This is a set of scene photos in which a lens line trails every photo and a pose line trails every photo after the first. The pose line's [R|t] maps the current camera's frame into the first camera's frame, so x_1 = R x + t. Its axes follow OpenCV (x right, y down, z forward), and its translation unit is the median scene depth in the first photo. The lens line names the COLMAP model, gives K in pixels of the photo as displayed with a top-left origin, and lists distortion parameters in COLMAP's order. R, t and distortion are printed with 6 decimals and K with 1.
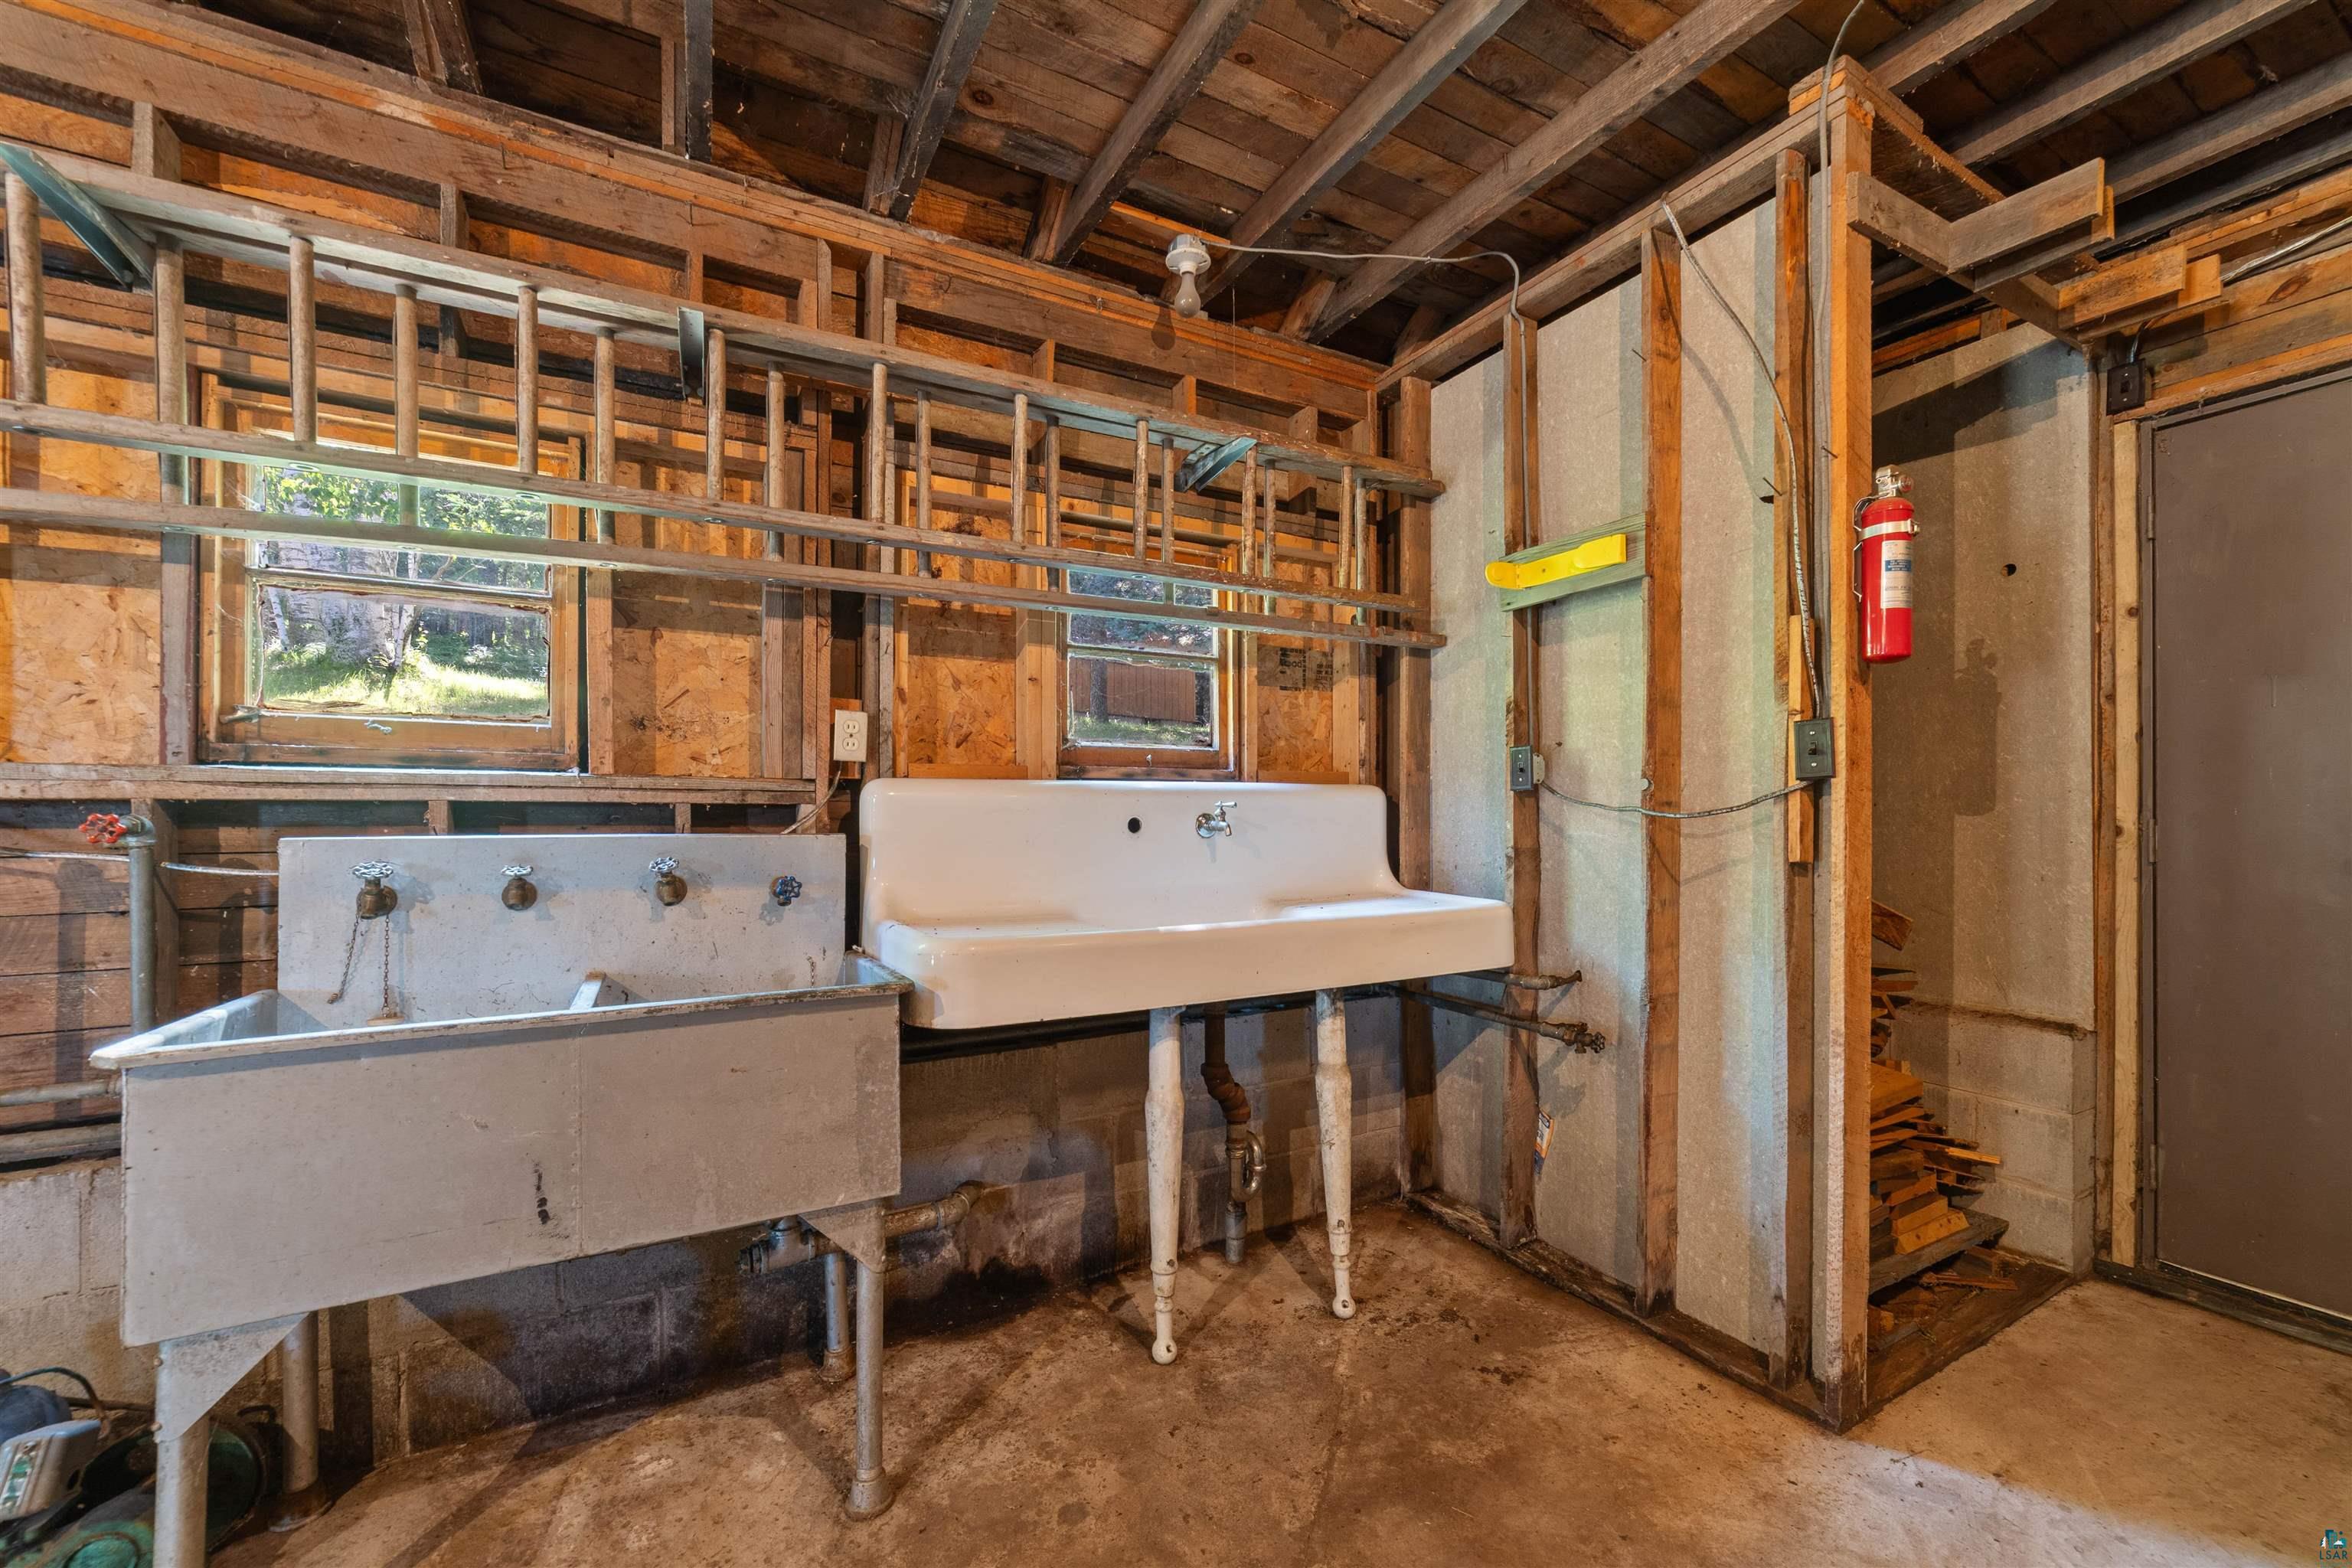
lens RADIAL K [[923.0, 0, 1186.0], [0, 923.0, 807.0], [0, 0, 1]] dist [-0.011461, 0.000346]
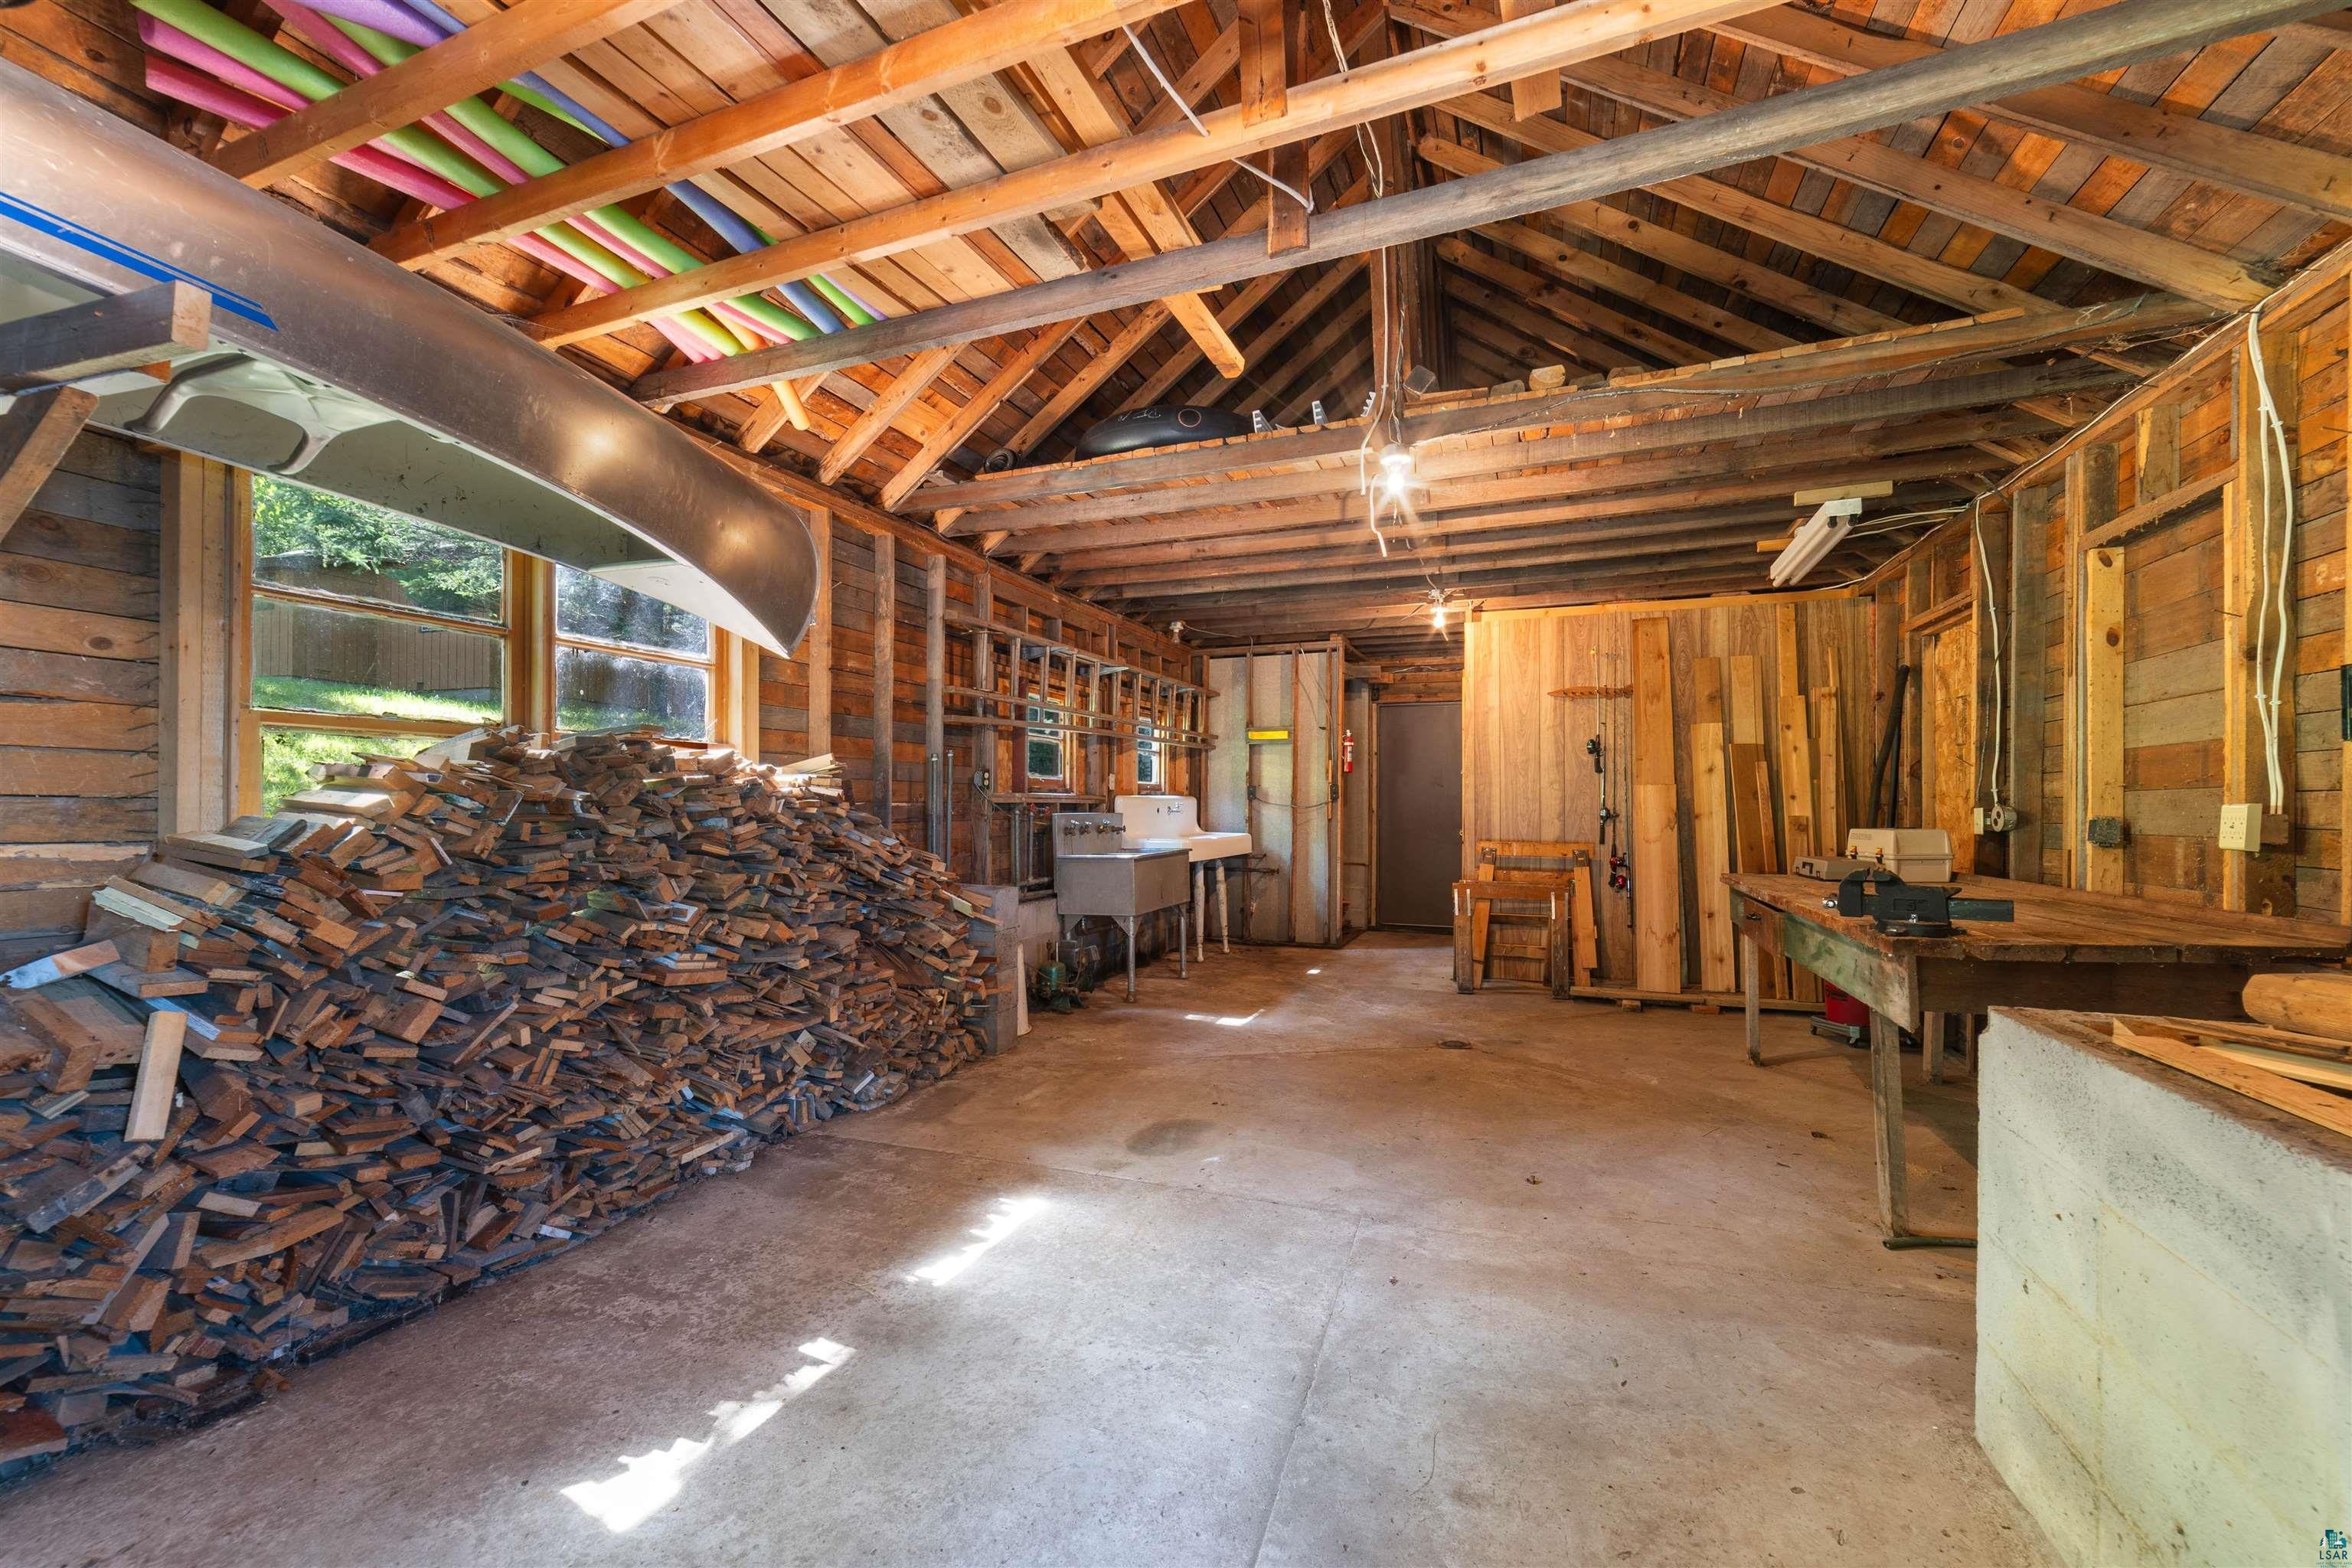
lens RADIAL K [[923.0, 0, 1173.8], [0, 923.0, 795.0], [0, 0, 1]] dist [-0.011461, 0.000346]
pose [[0.780535, 0.008498, 0.625054, -1.992446], [-0.006693, 0.999964, -0.005237, -0.015196], [-0.625076, -0.000095, 0.780564, -1.457030]]
